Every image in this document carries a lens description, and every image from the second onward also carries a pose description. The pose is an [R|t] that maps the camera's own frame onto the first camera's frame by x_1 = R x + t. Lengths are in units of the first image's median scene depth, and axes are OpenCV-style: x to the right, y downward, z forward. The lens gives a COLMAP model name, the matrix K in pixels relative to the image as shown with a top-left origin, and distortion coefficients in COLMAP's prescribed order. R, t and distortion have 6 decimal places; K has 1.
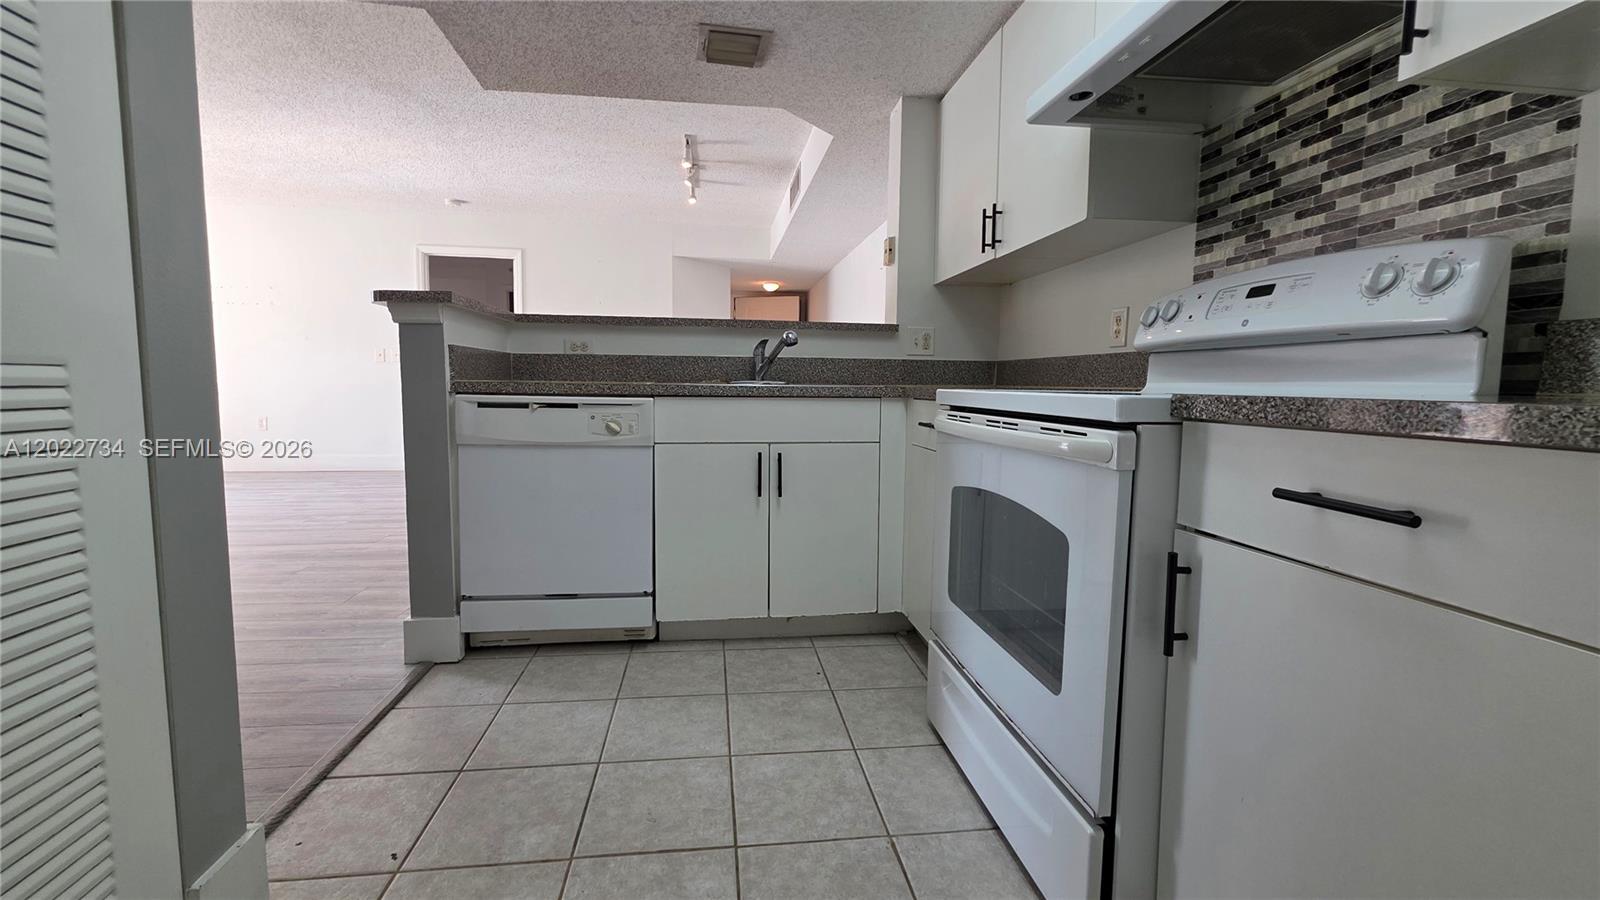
lens RADIAL K [[637.6, 0, 788.7], [0, 637.6, 441.5], [0, 0, 1]] dist [0.000414, 0.000314]
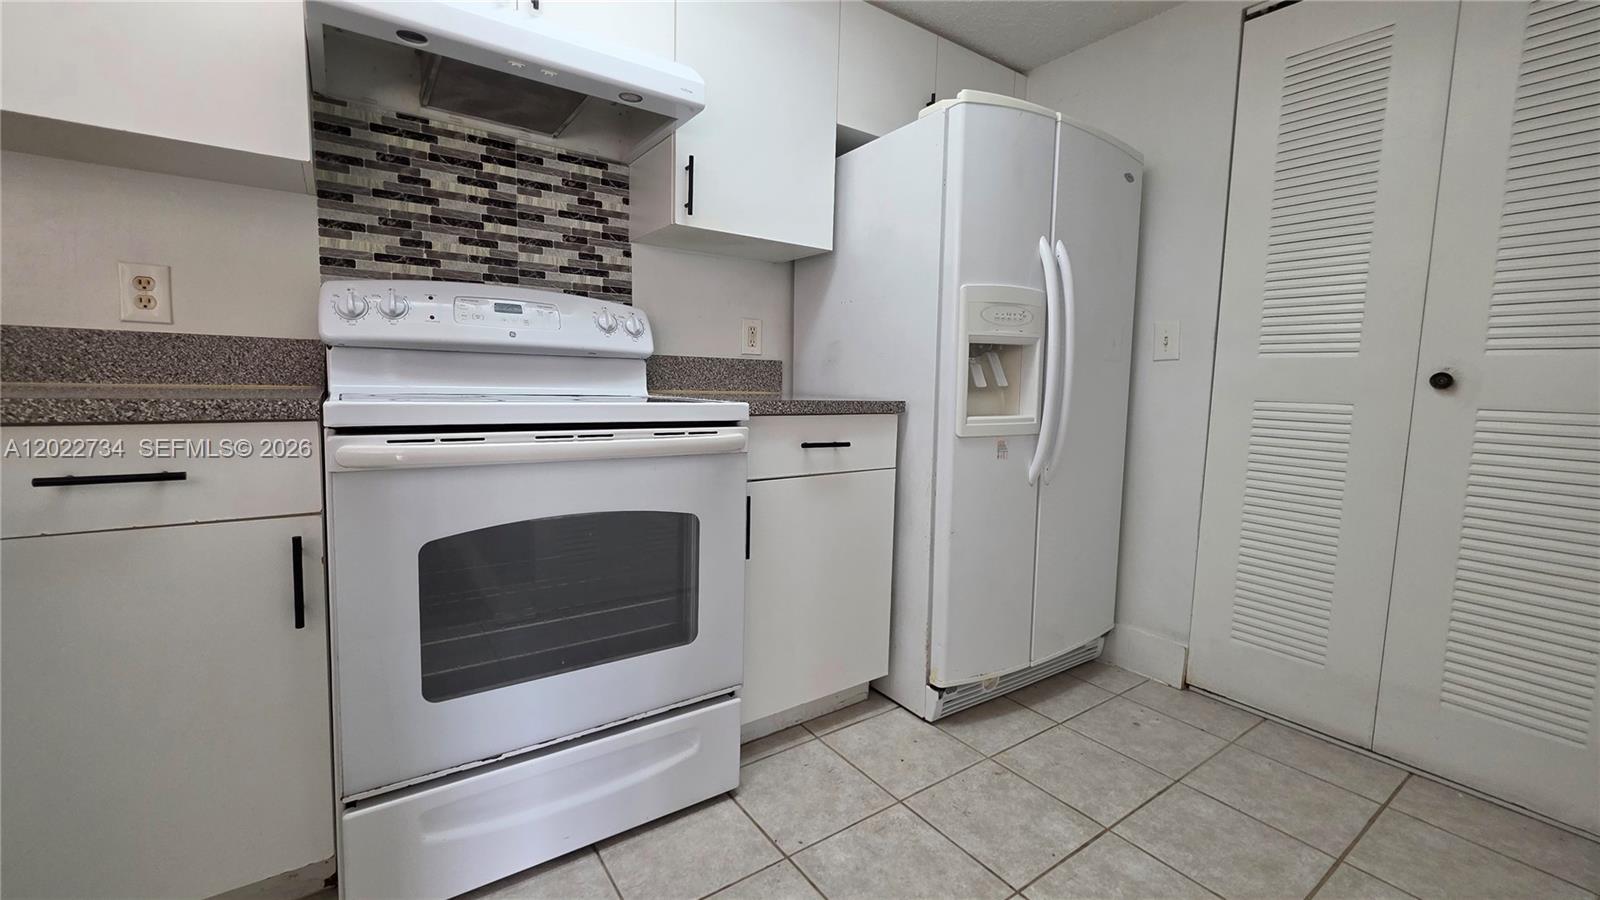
lens RADIAL K [[641.7, 0, 789.1], [0, 641.7, 440.6], [0, 0, 1]] dist [0.000161, -0.000303]
pose [[-0.467813, -0.107380, 0.877280, -0.580733], [0.051322, 0.987617, 0.148253, -0.136230], [-0.882336, 0.114379, -0.456509, 1.074376]]
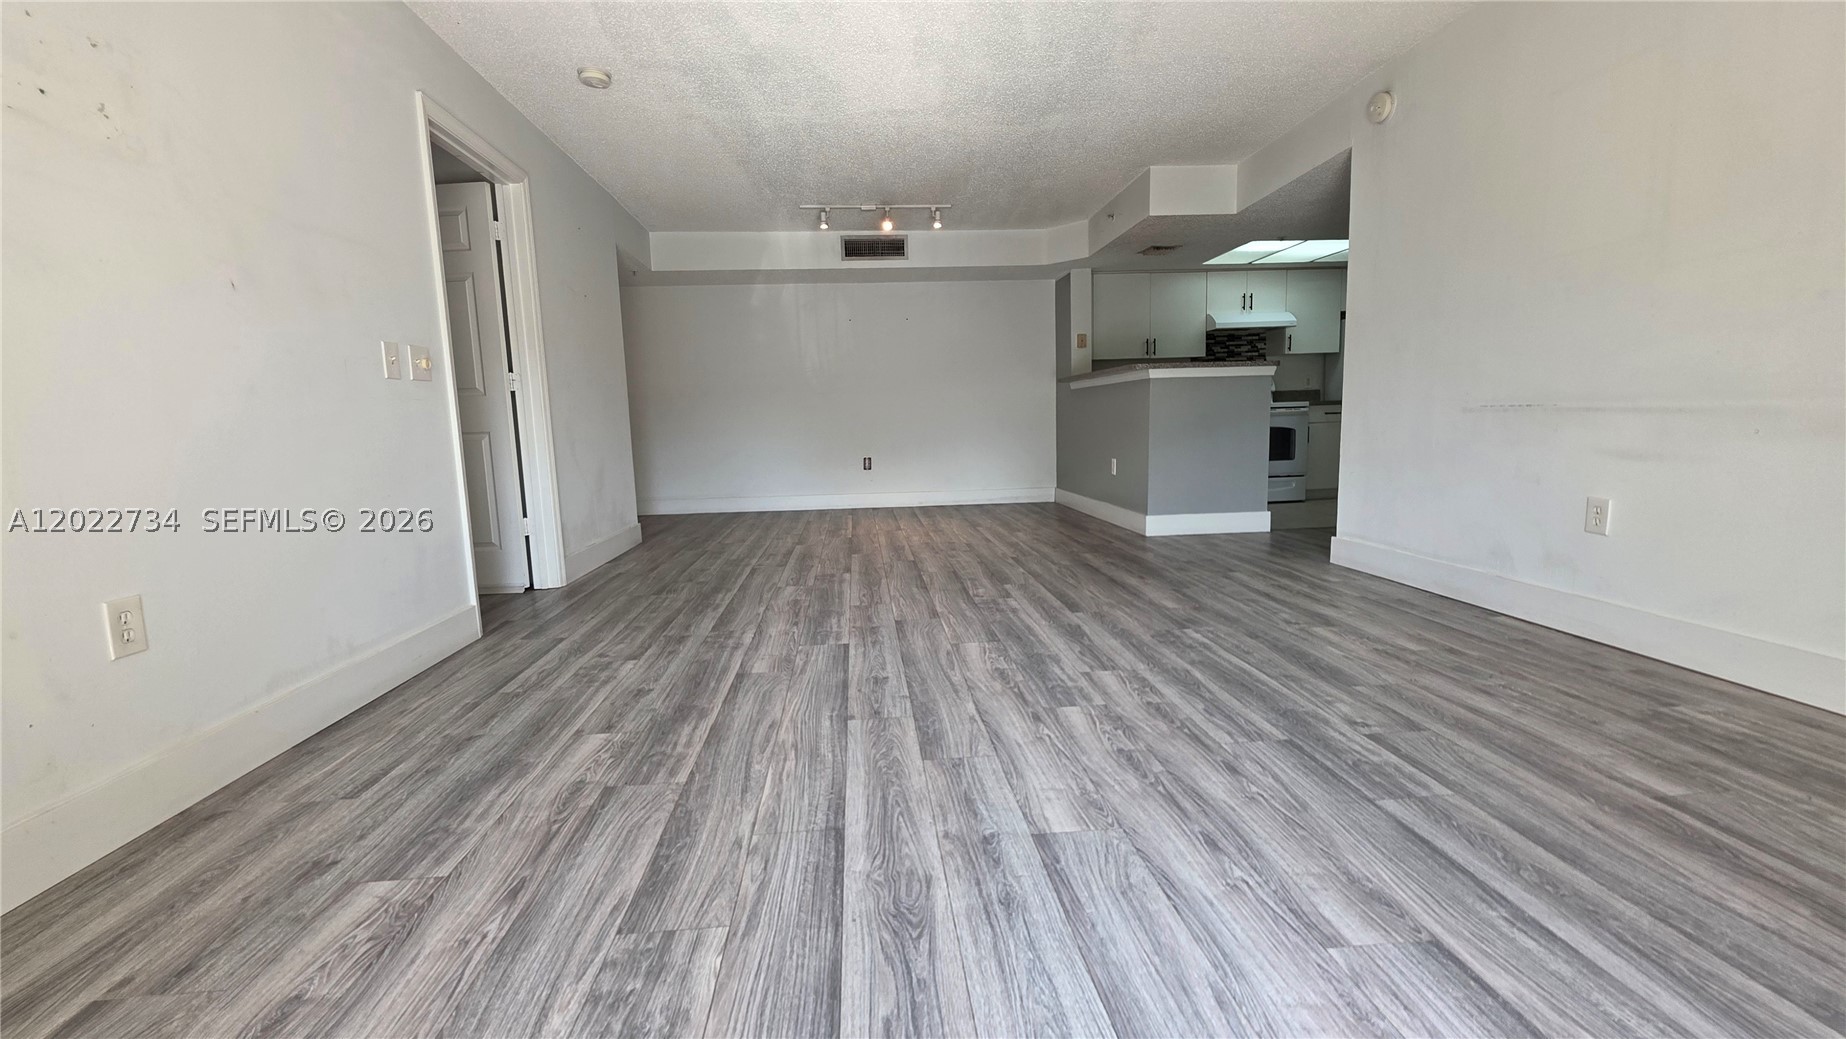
lens RADIAL K [[740.3, 0, 910.4], [0, 740.3, 508.7], [0, 0, 1]] dist [0.000161, -0.000303]
pose [[0.042480, -0.135937, 0.989806, -4.650215], [0.126859, 0.983416, 0.129615, -0.315748], [-0.991011, 0.120060, 0.059020, 3.039996]]
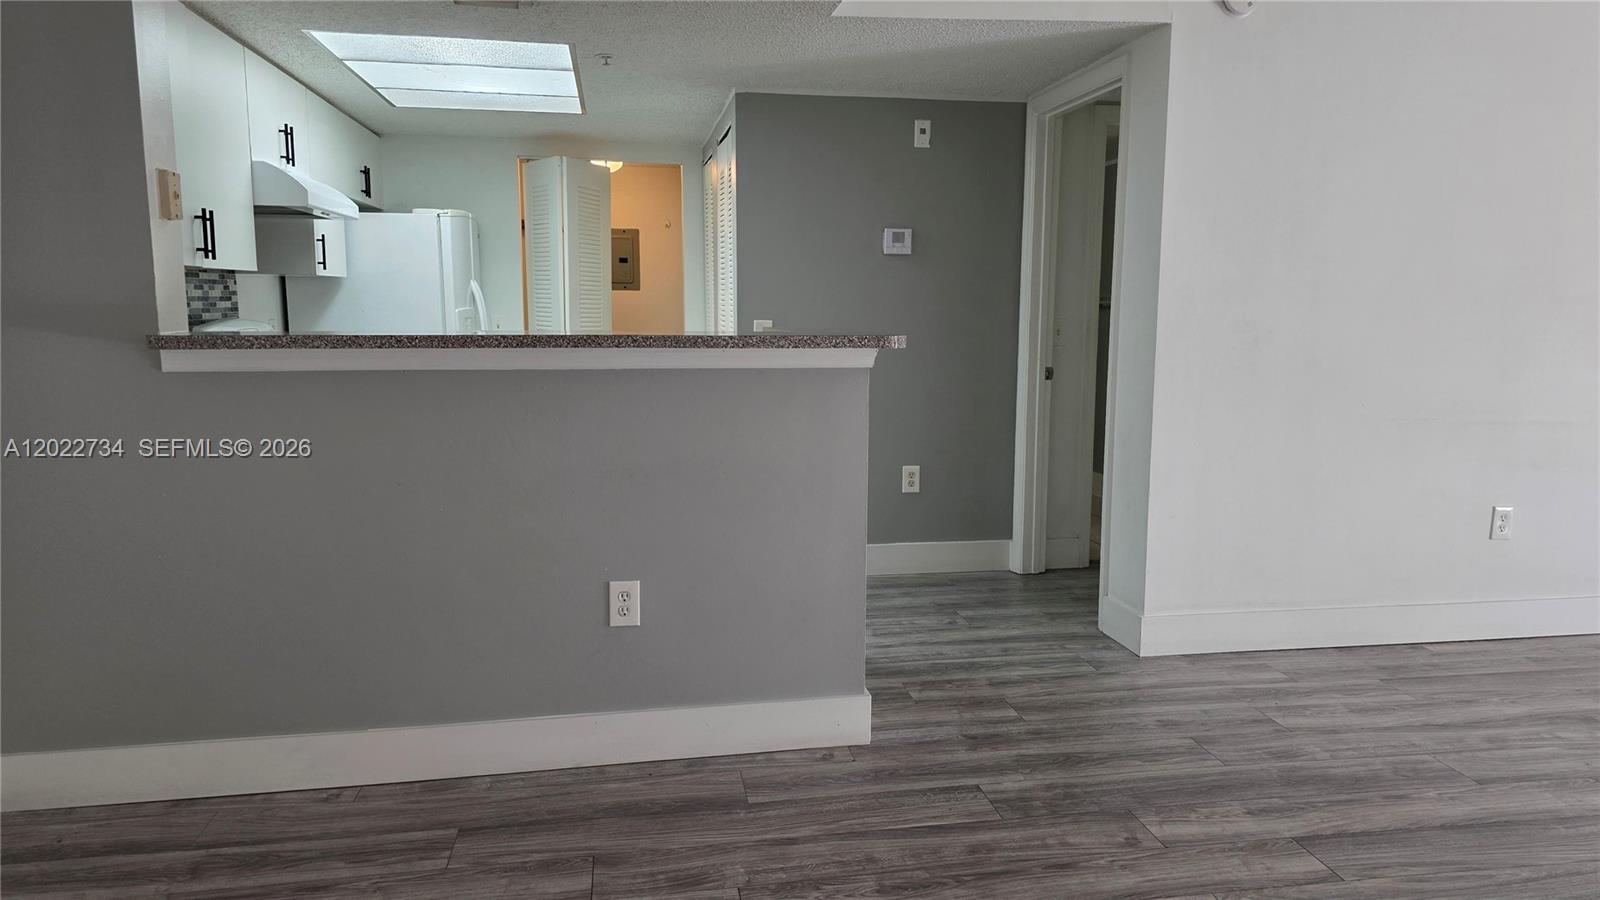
lens RADIAL K [[1076.1, 0, 800.0], [0, 1076.1, 450.0], [0, 0, 1]] dist [0.055949, -0.050177]
pose [[-0.998969, -0.009339, -0.044418, -0.712963], [-0.019367, 0.972752, 0.231038, -0.656096], [0.041050, 0.231661, -0.971930, 4.132949]]
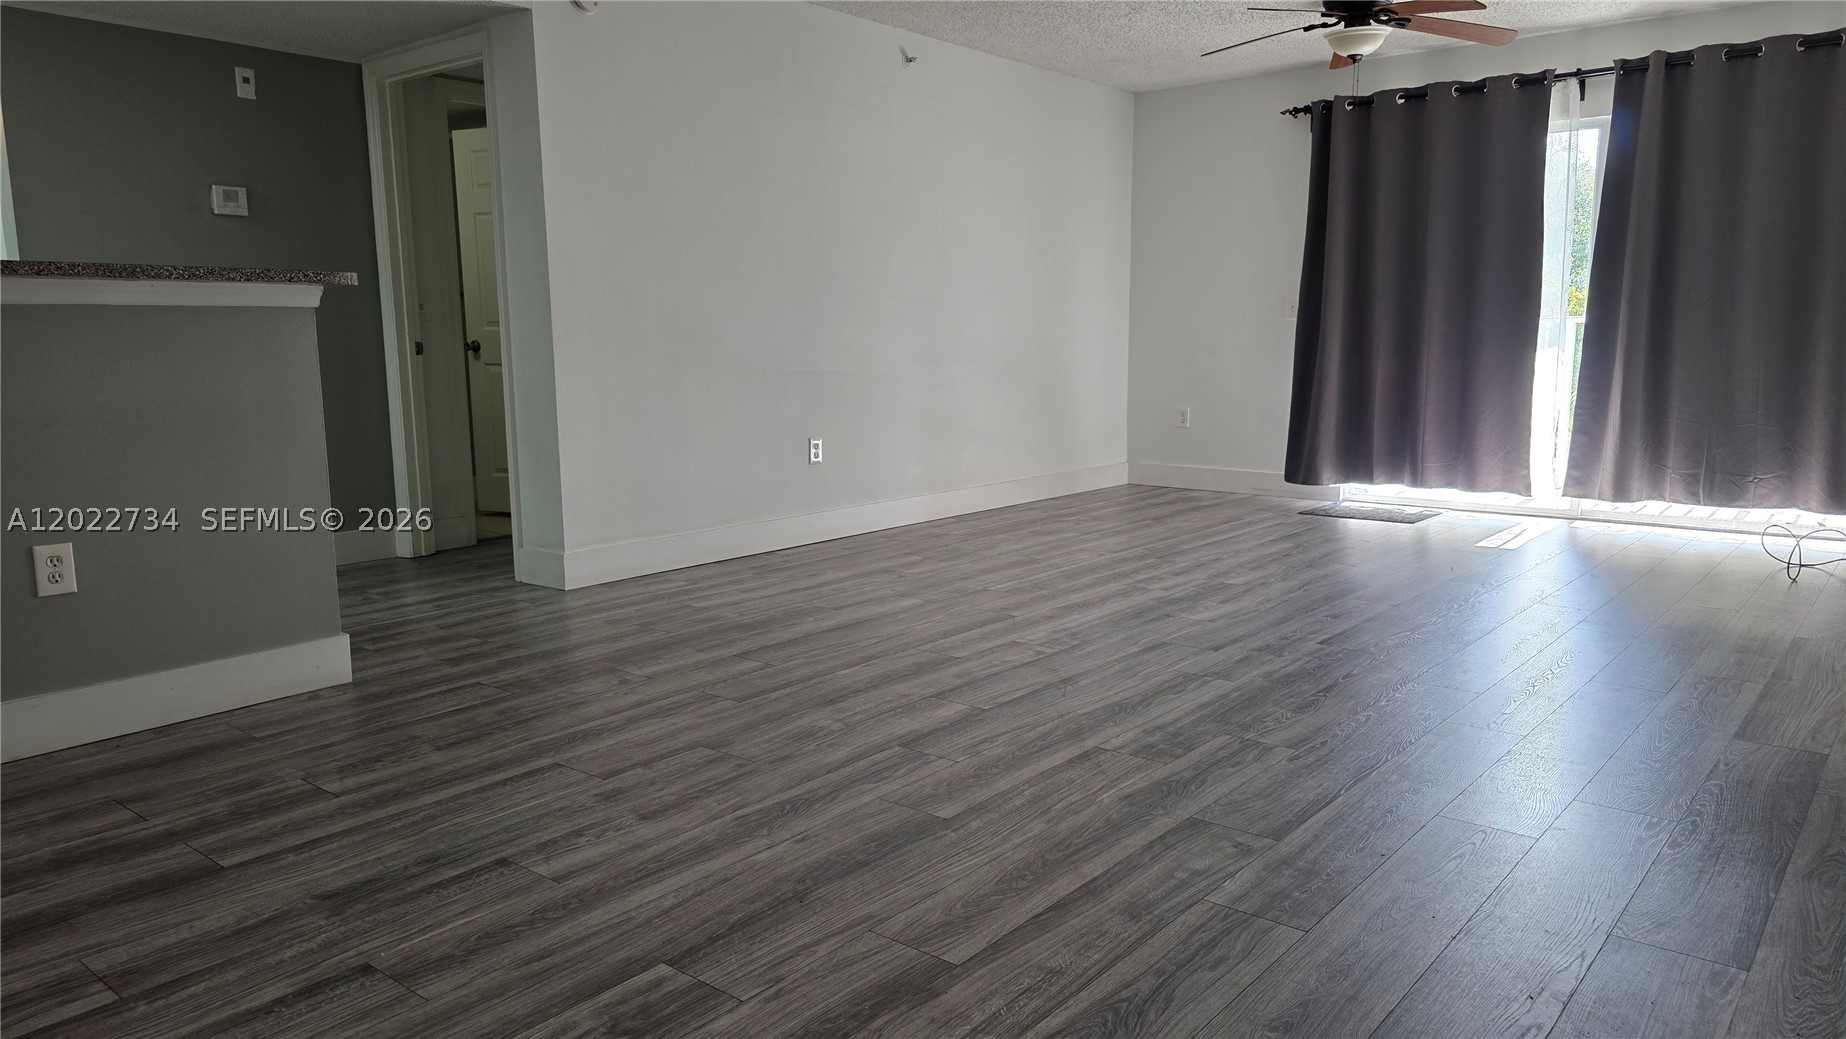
lens RADIAL K [[1240.0, 0, 942.3], [0, 1240.0, 520.9], [0, 0, 1]] dist [0.057337, -0.053224]
pose [[-0.720922, 0.098682, -0.685954, -0.081882], [-0.070367, 0.974271, 0.214114, -0.536004], [0.689434, 0.202628, -0.695430, 4.736599]]
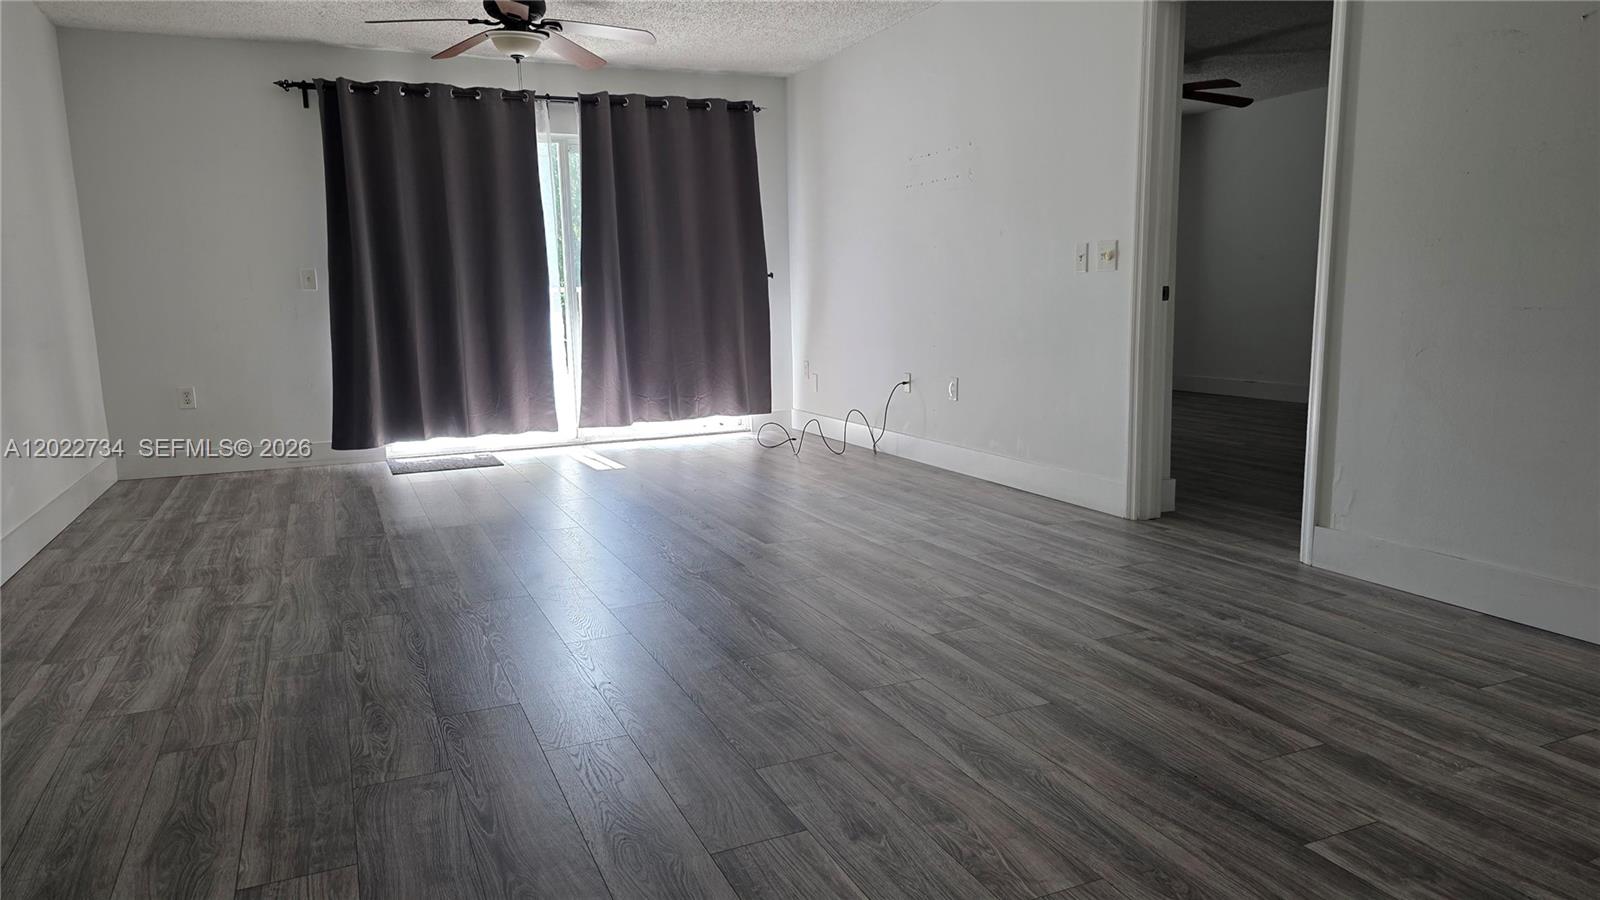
lens RADIAL K [[1074.8, 0, 816.7], [0, 1074.8, 451.2], [0, 0, 1]] dist [0.057337, -0.053224]
pose [[0.298715, 0.125156, -0.946100, 0.286405], [-0.069364, 0.991589, 0.109273, -0.316527], [0.951818, 0.032984, 0.304884, 2.562558]]
